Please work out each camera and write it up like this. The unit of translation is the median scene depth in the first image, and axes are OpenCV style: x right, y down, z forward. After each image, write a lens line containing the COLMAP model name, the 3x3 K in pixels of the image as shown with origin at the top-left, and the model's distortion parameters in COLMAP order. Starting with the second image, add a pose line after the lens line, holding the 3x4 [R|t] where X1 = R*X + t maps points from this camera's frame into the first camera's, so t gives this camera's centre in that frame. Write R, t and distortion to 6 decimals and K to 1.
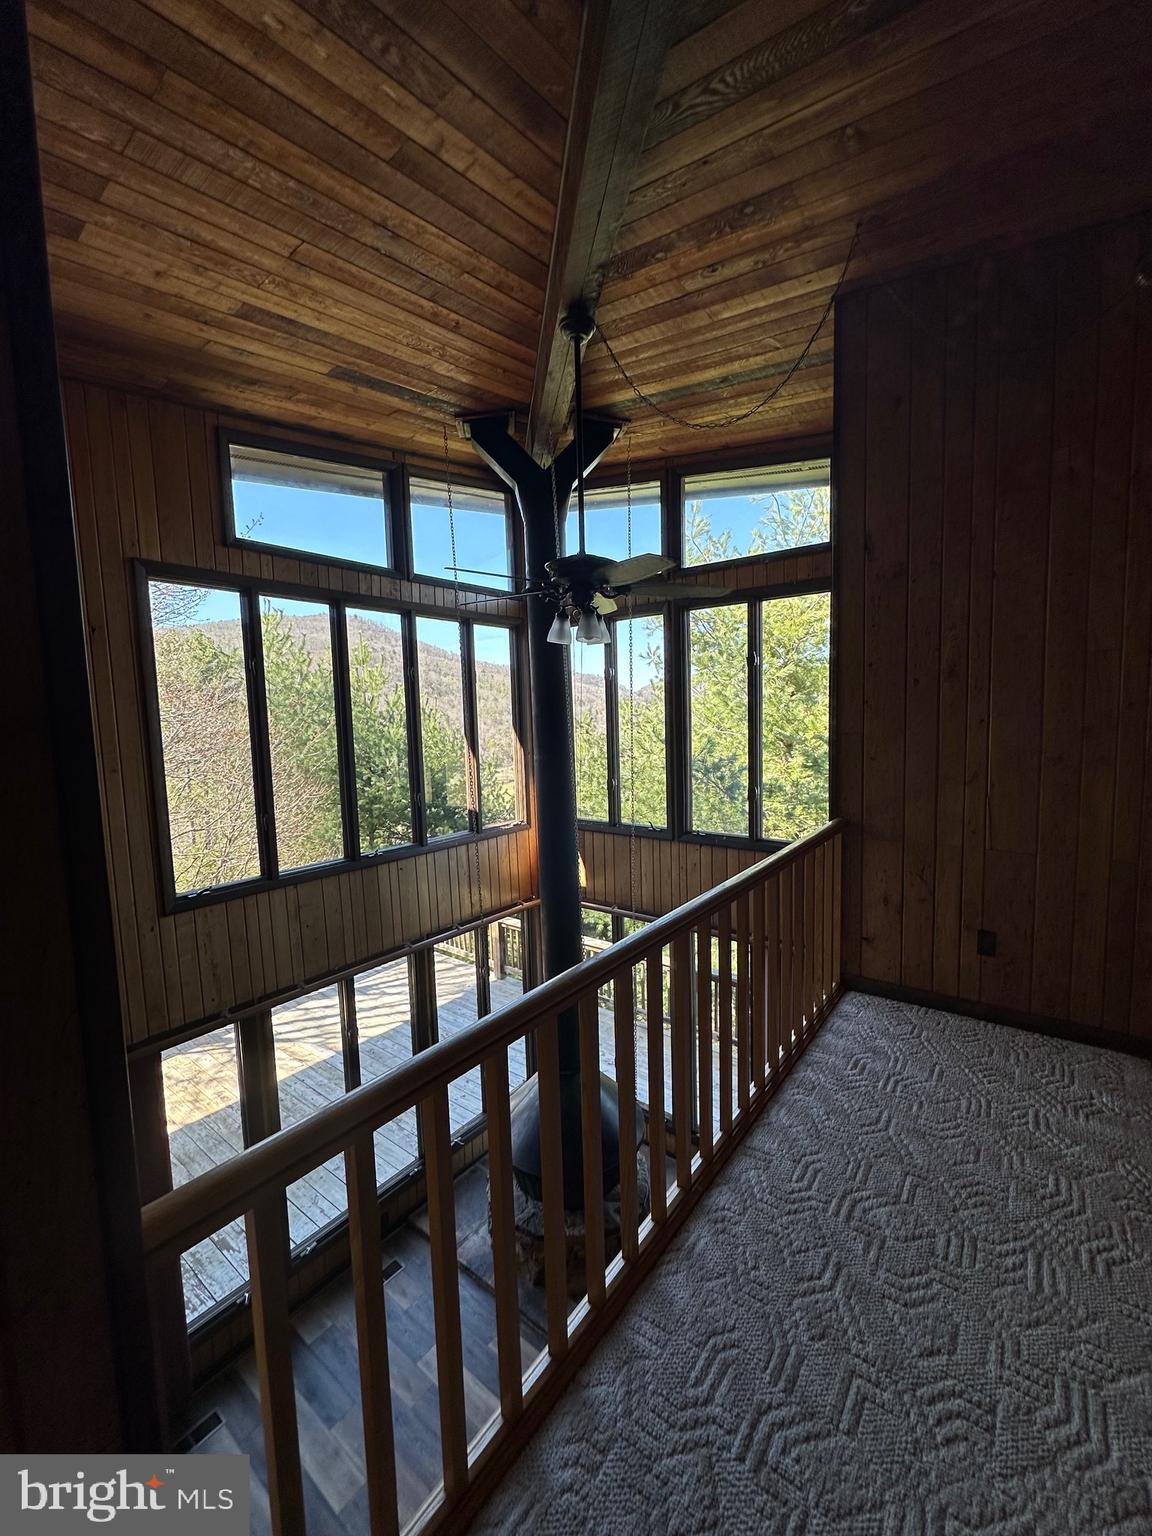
lens RADIAL K [[613.3, 0, 573.2], [0, 613.3, 767.6], [0, 0, 1]] dist [-0.002100, 0.000598]
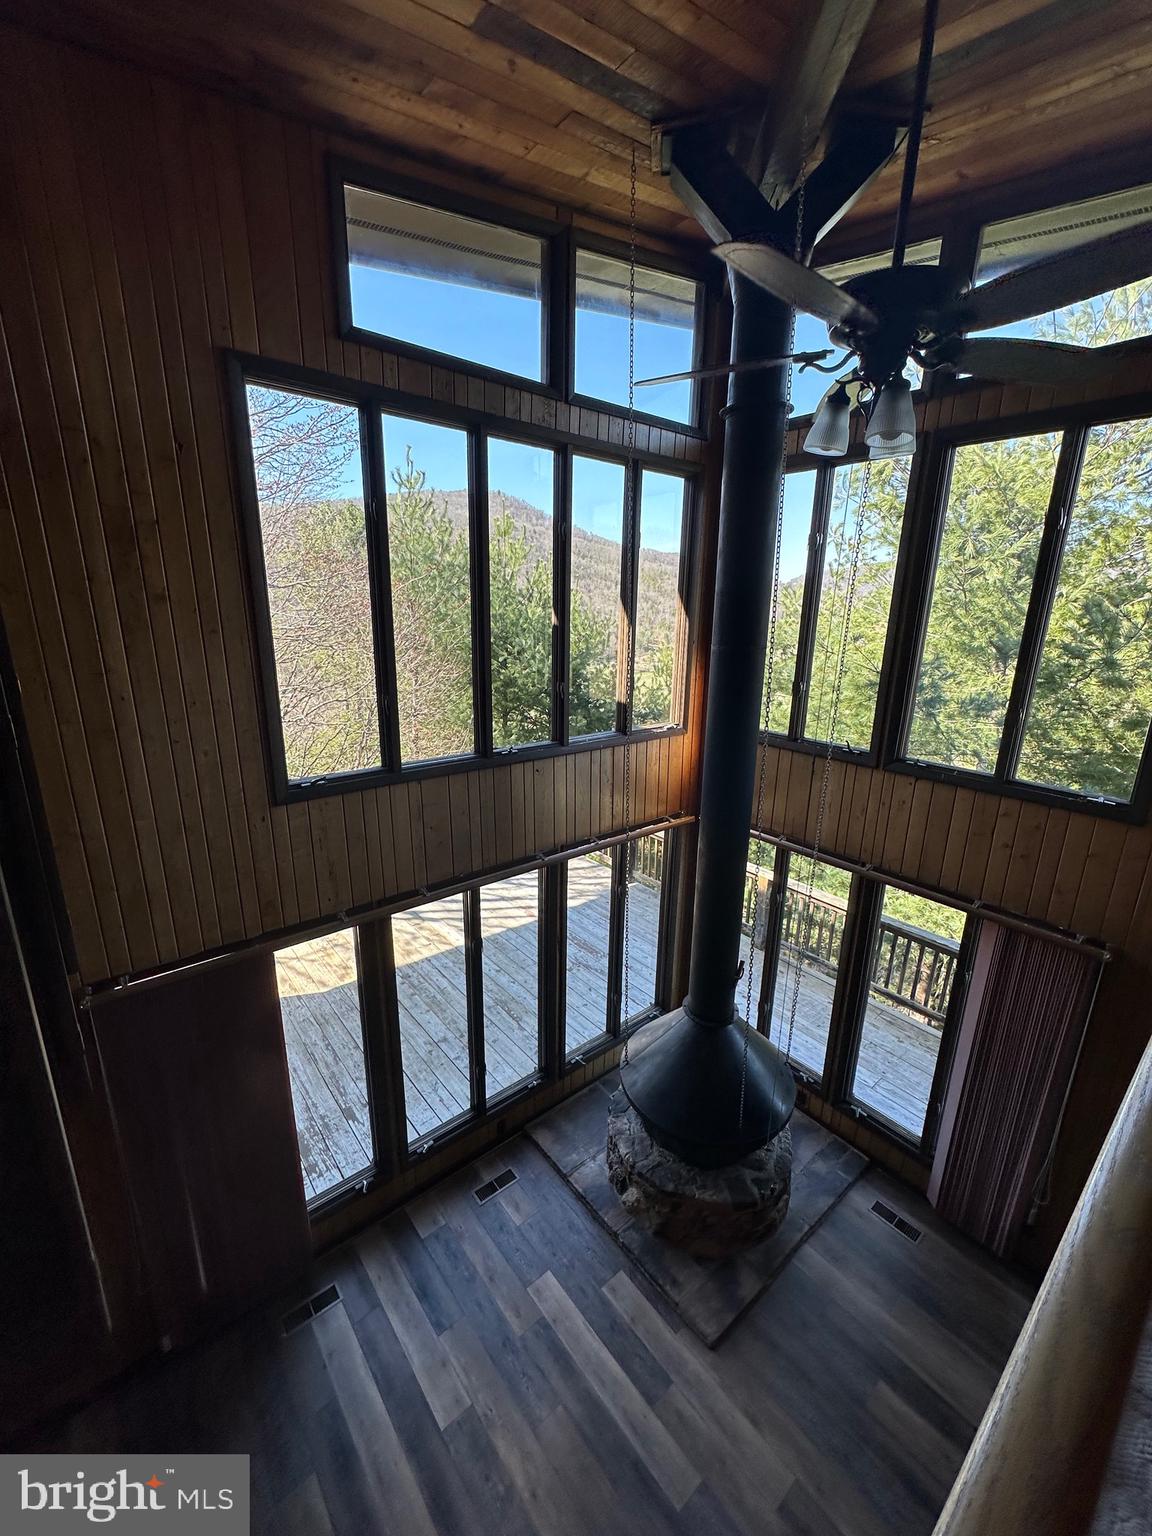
lens RADIAL K [[613.3, 0, 576.4], [0, 613.3, 768.6], [0, 0, 1]] dist [-0.002100, 0.000598]
pose [[0.976448, 0.100600, -0.190865, -0.066781], [-0.065059, 0.980753, 0.184097, 0.001768], [0.205711, -0.167344, 0.964199, 0.194613]]
